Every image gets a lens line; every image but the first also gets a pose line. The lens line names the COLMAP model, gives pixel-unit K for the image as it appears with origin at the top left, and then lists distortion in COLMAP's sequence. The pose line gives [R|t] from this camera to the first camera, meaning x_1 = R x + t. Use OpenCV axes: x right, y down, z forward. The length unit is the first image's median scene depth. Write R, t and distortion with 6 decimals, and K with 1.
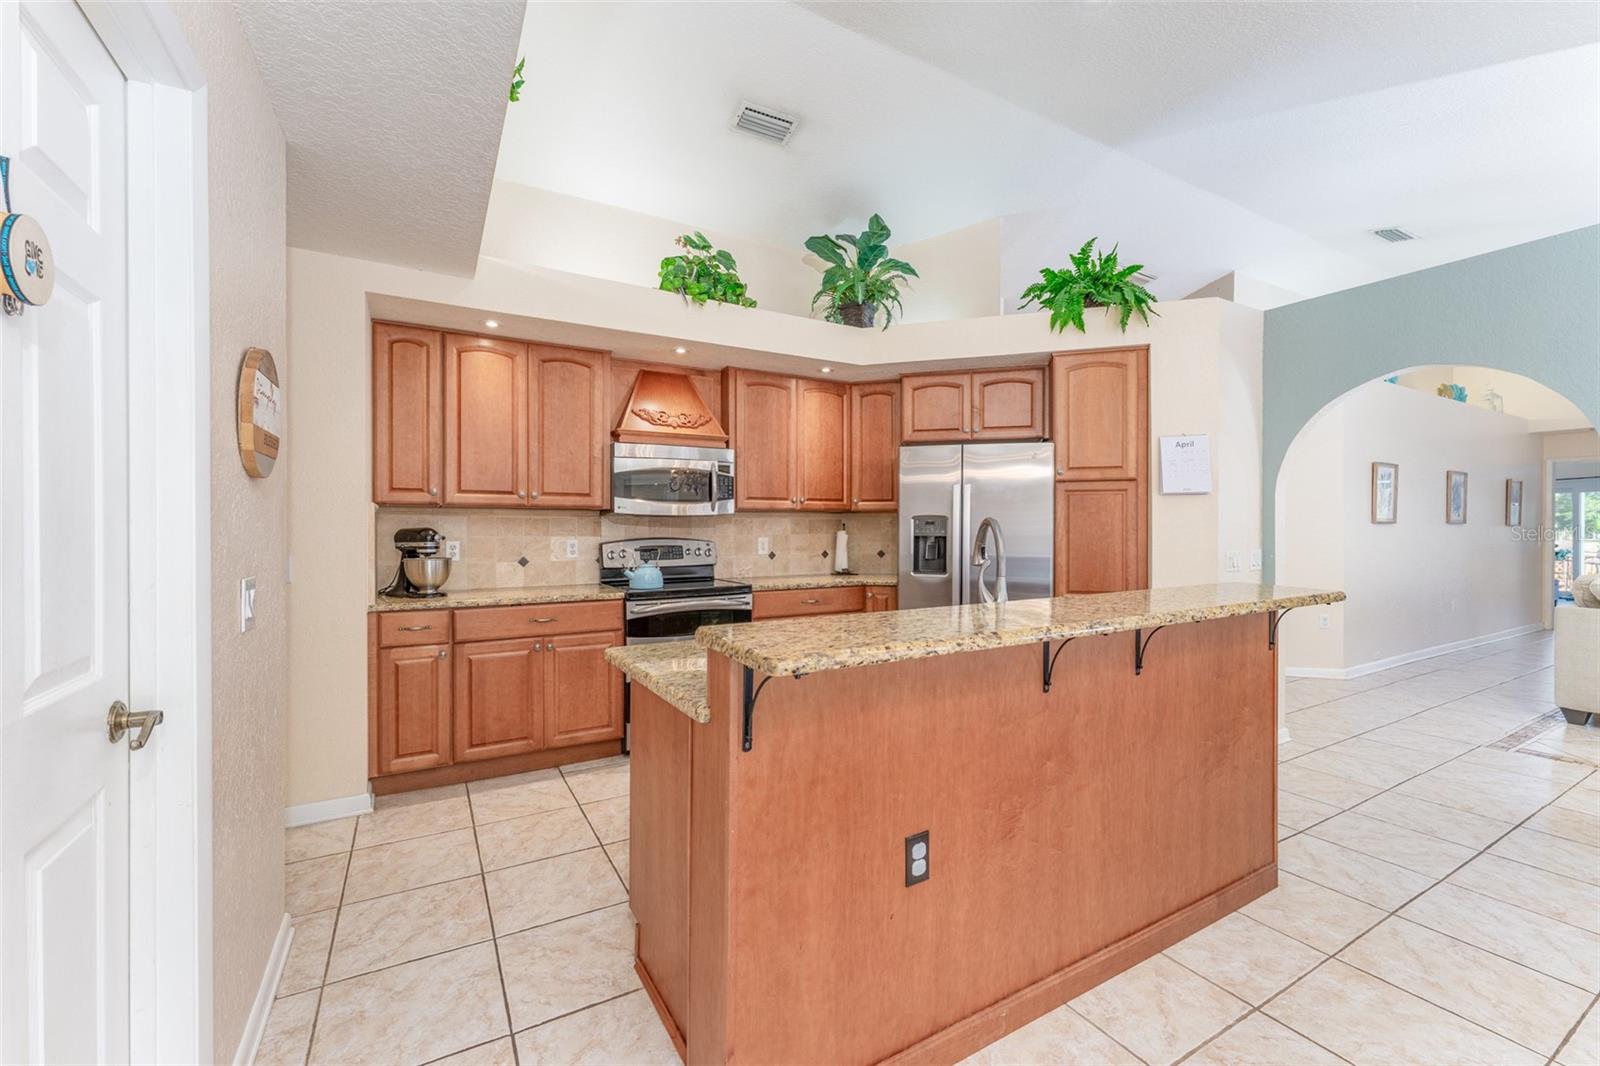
lens RADIAL K [[649.6, 0, 782.9], [0, 649.6, 533.4], [0, 0, 1]] dist [-0.009261, 0.000590]
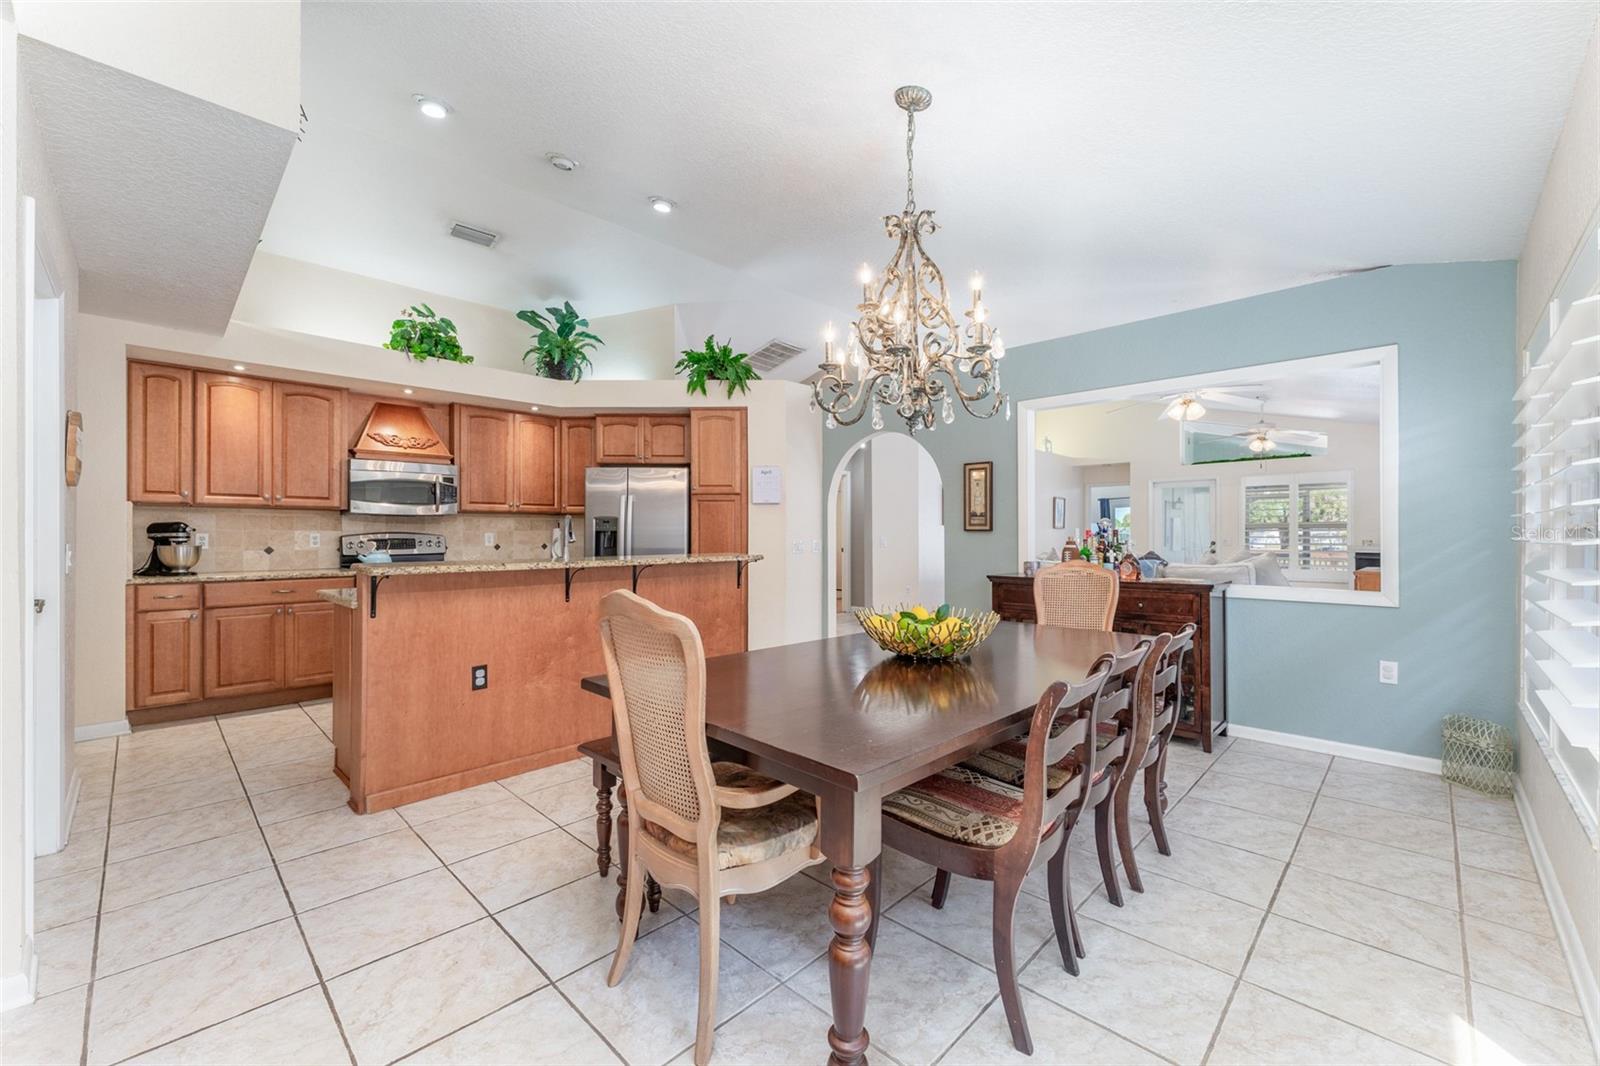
lens RADIAL K [[649.6, 0, 797.3], [0, 649.6, 535.2], [0, 0, 1]] dist [-0.009261, 0.000590]
pose [[0.959298, 0.000665, 0.282394, 0.249706], [0.001248, 0.999977, -0.006595, 0.025888], [-0.282392, 0.006679, 0.959276, -0.535265]]
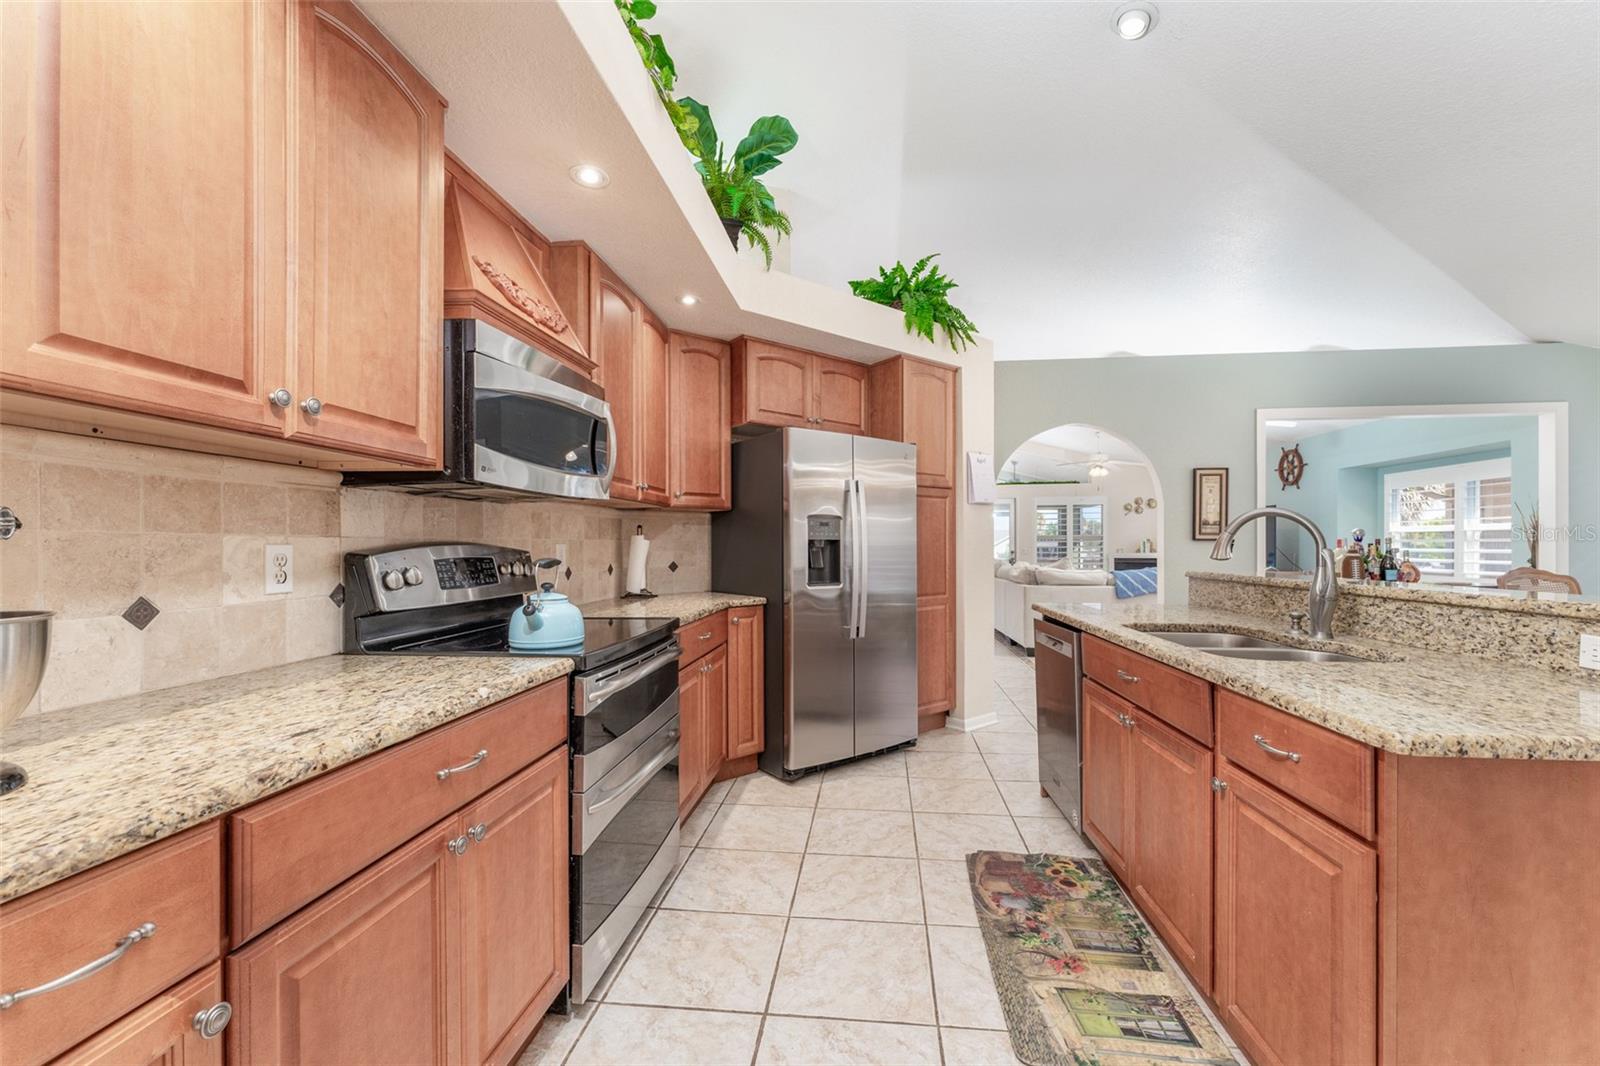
lens RADIAL K [[649.6, 0, 814.3], [0, 649.6, 544.3], [0, 0, 1]] dist [-0.009261, 0.000590]
pose [[0.567783, 0.000679, 0.823178, -0.506687], [0.011011, 0.999904, -0.008419, 0.018056], [-0.823105, 0.013844, 0.567721, 0.591572]]
